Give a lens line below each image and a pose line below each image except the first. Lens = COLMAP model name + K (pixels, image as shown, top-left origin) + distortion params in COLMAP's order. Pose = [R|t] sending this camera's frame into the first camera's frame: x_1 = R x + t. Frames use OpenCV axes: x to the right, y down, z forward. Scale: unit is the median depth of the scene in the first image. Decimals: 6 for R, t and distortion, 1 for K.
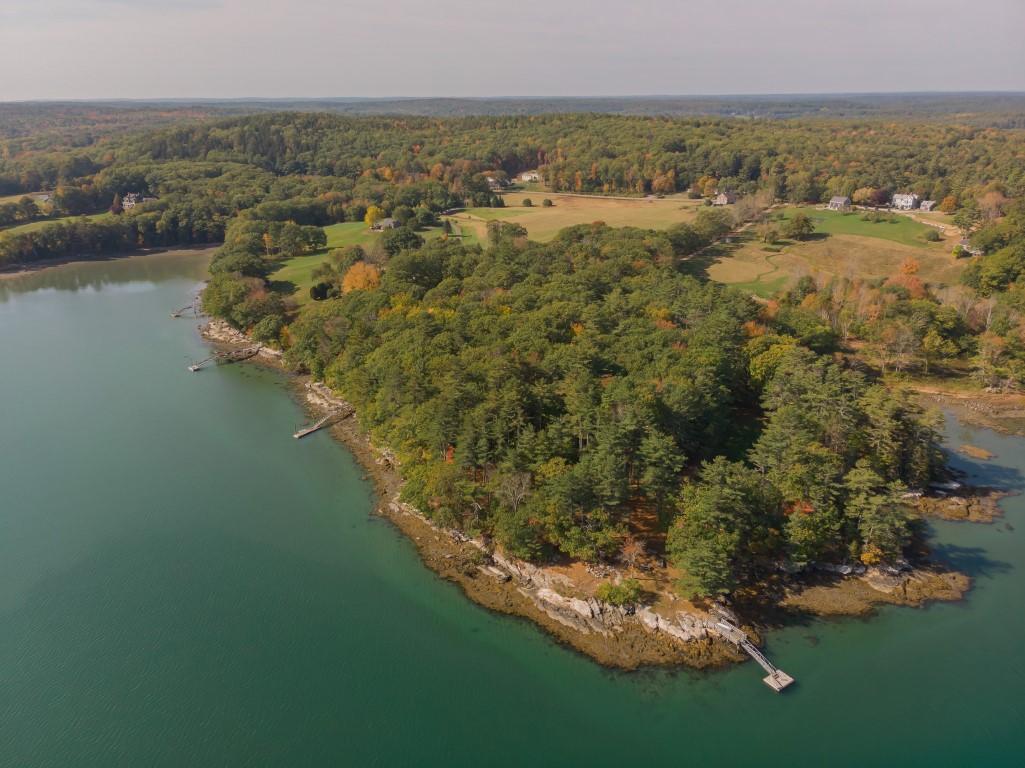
lens RADIAL K [[757.6, 0, 512.5], [0, 757.6, 384.0], [0, 0, 1]] dist [-0.024655, 0.058742]
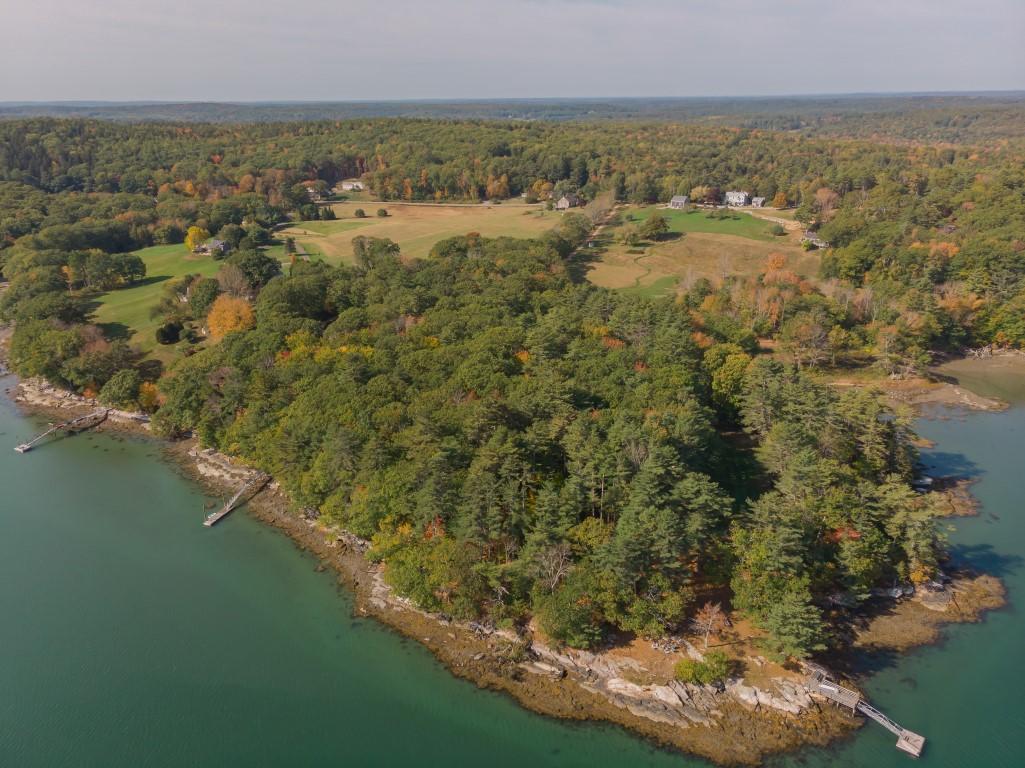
lens RADIAL K [[757.6, 0, 512.5], [0, 757.6, 384.0], [0, 0, 1]] dist [-0.024655, 0.058742]
pose [[0.958628, -0.102174, 0.265694, -0.138894], [0.103535, 0.994586, 0.008917, -0.041367], [-0.265167, 0.018961, 0.964016, 0.114411]]
